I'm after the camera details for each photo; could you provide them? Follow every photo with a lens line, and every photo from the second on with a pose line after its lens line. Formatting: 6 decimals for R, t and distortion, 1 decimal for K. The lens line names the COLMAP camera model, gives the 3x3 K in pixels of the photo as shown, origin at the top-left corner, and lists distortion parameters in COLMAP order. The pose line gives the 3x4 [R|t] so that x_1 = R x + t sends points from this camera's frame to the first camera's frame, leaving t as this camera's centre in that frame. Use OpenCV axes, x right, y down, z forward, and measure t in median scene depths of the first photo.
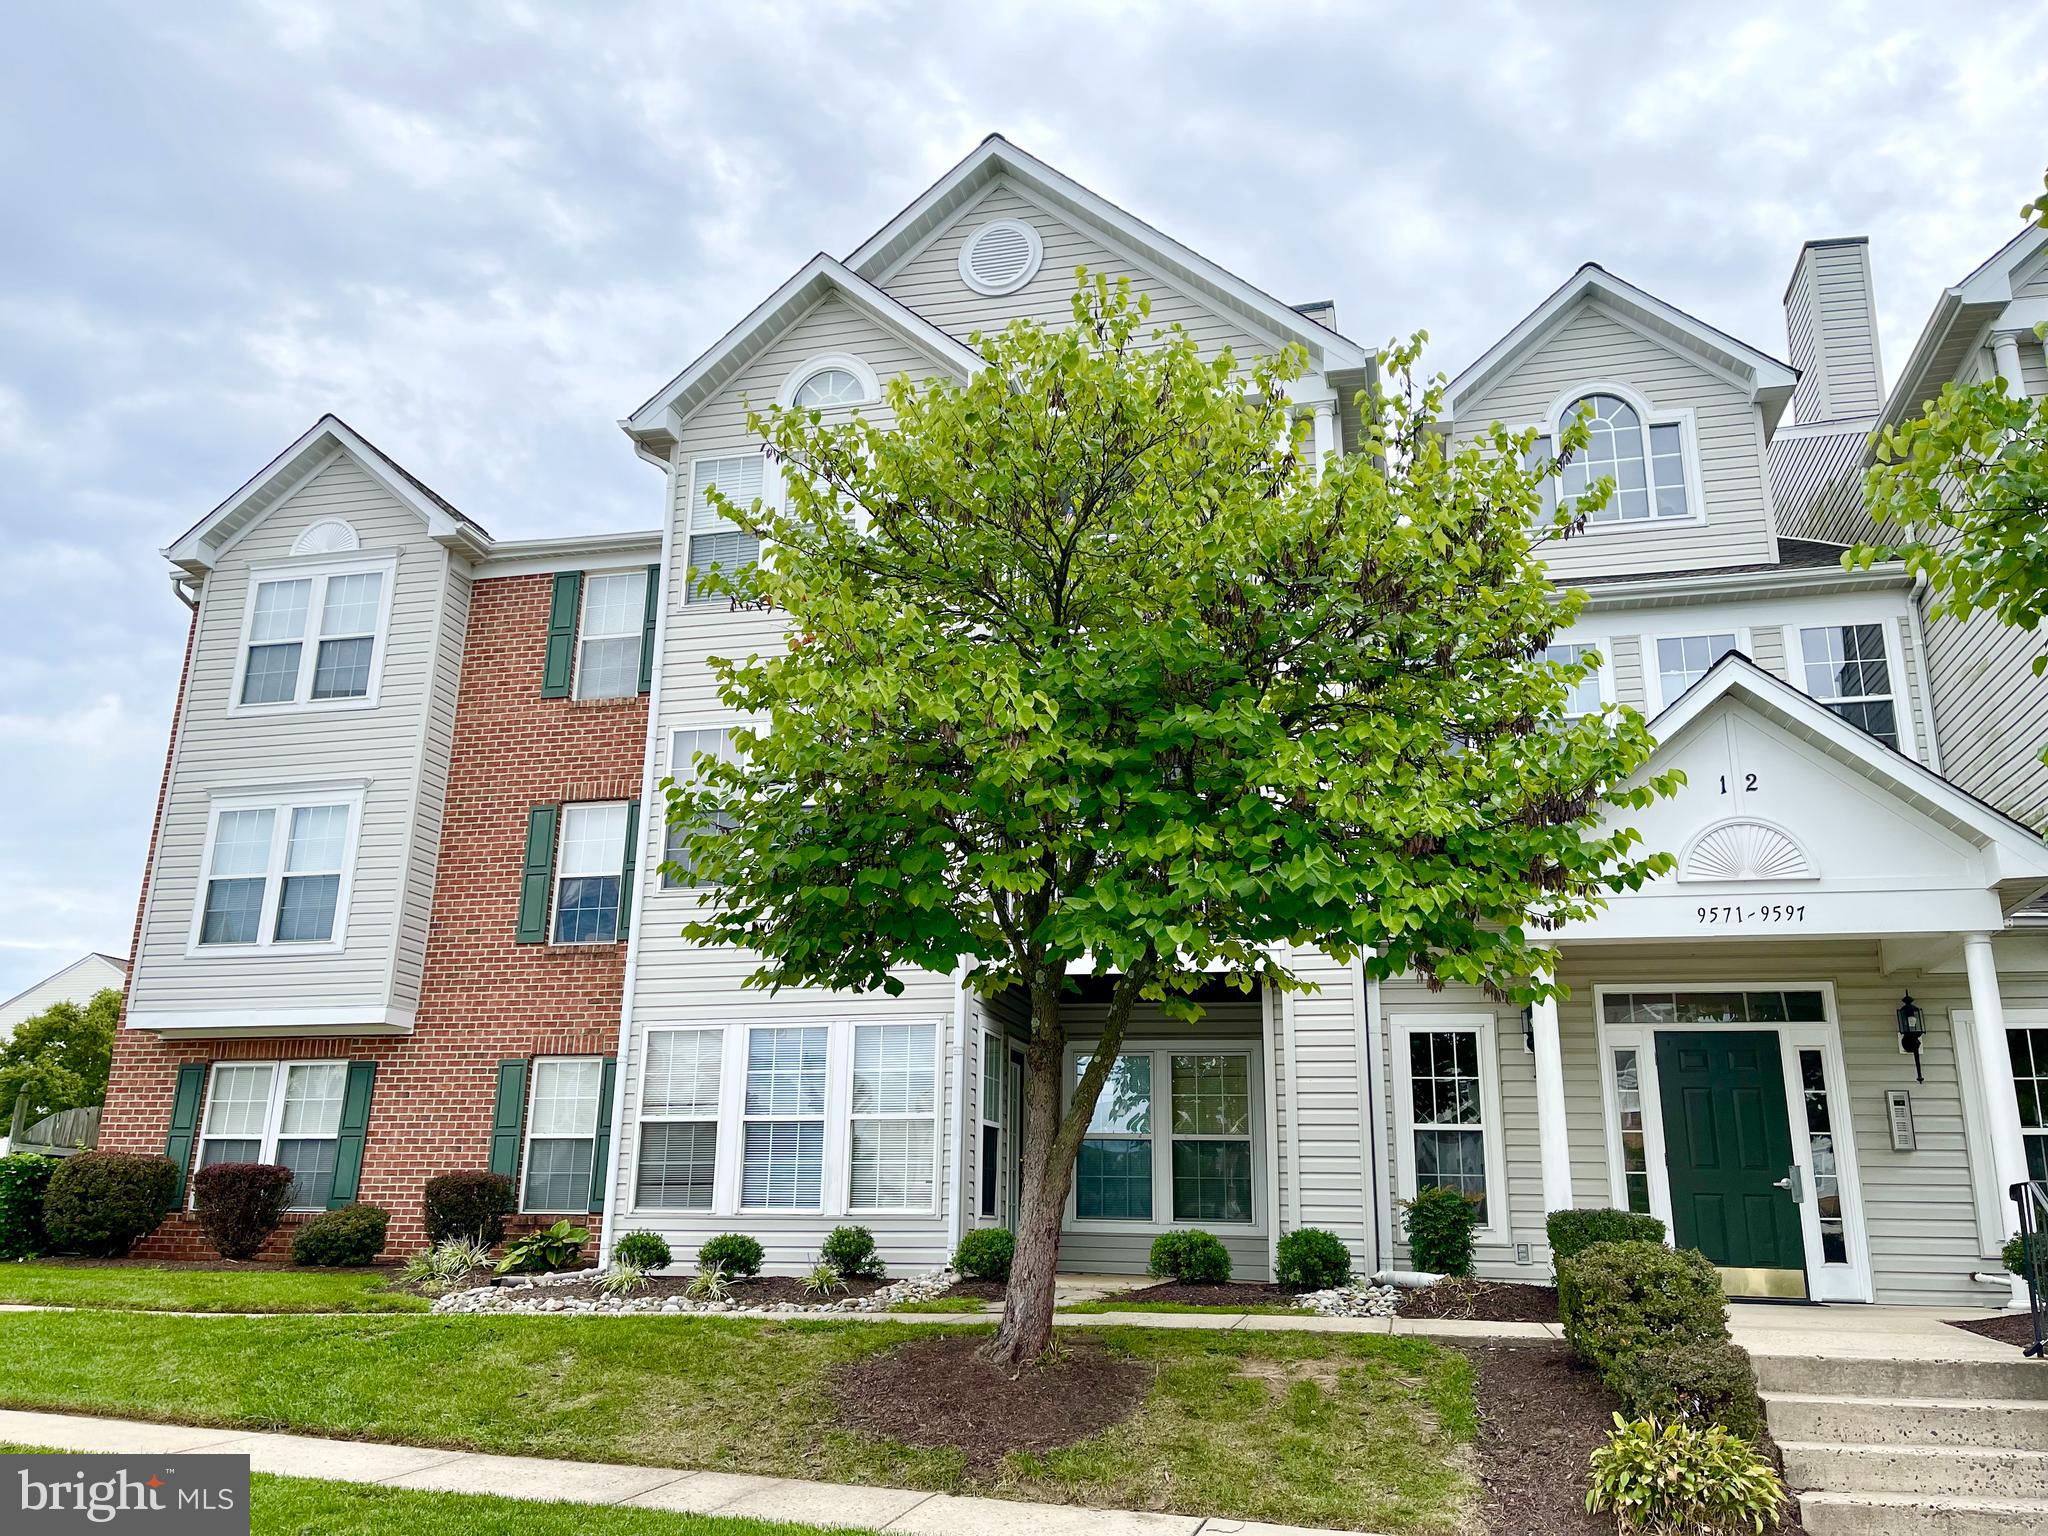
lens RADIAL K [[1577.4, 0, 1021.8], [0, 1577.4, 758.8], [0, 0, 1]] dist [0.050024, -0.068023]
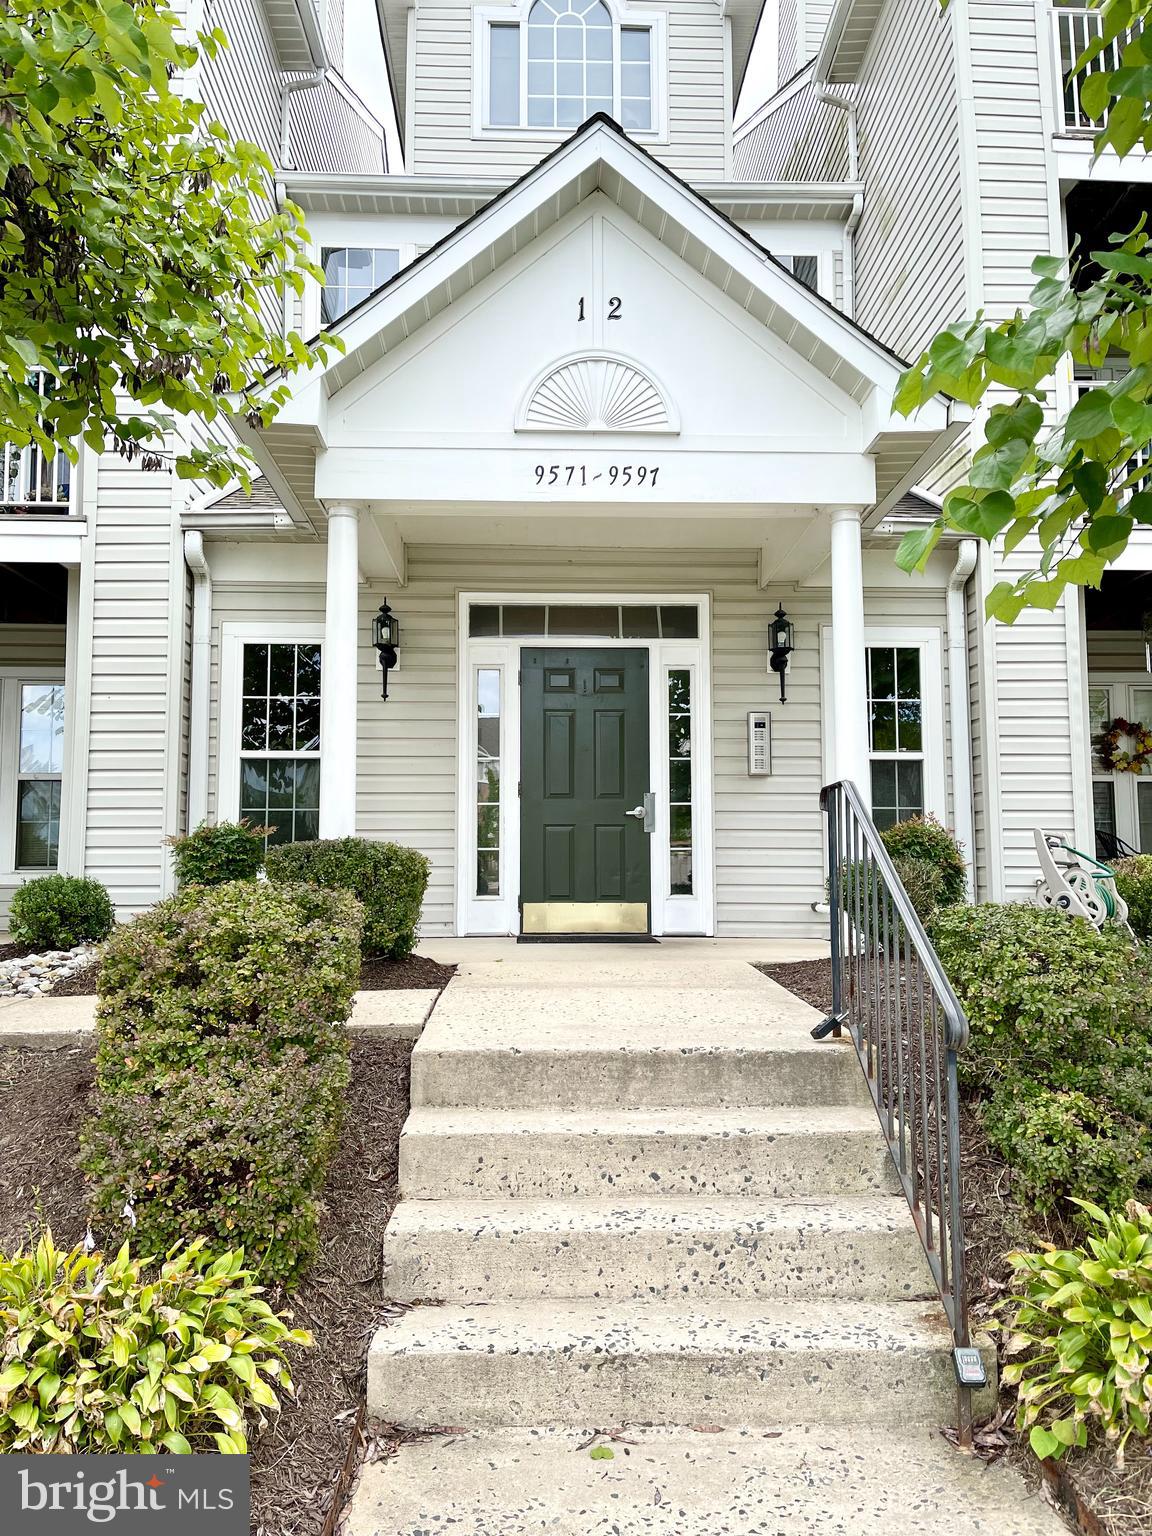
lens RADIAL K [[1183.0, 0, 571.9], [0, 1183.0, 763.0], [0, 0, 1]] dist [0.050024, -0.068023]
pose [[0.962169, 0.007847, 0.272341, 0.266303], [-0.060524, 0.980766, 0.185568, 0.119547], [-0.265646, -0.195031, 0.944137, 0.388676]]
